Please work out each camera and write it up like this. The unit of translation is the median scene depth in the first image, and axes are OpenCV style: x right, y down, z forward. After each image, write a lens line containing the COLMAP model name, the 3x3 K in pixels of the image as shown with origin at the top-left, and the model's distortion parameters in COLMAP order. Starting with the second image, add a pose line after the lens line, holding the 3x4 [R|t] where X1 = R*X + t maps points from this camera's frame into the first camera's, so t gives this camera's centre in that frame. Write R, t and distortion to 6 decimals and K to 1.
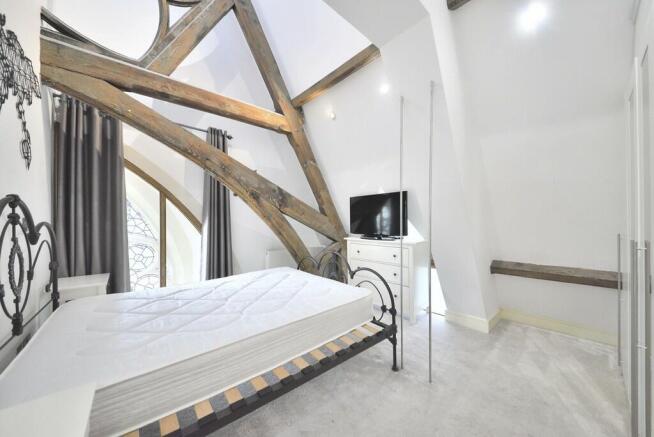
lens RADIAL K [[227.8, 0, 327.0], [0, 227.8, 218.5], [0, 0, 1]] dist [0.000526, -0.000122]
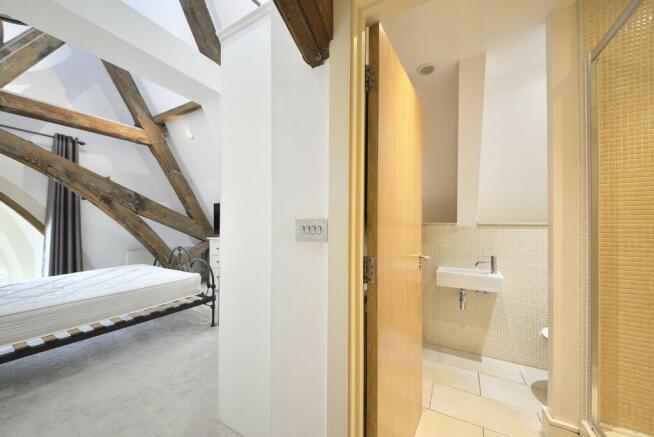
lens RADIAL K [[238.9, 0, 327.0], [0, 238.9, 218.5], [0, 0, 1]] dist [-0.000090, 0.000424]
pose [[0.950215, 0.011125, 0.311398, 0.330927], [-0.006867, 0.999867, -0.014769, 0.000900], [-0.311521, 0.011895, 0.950165, -0.431370]]
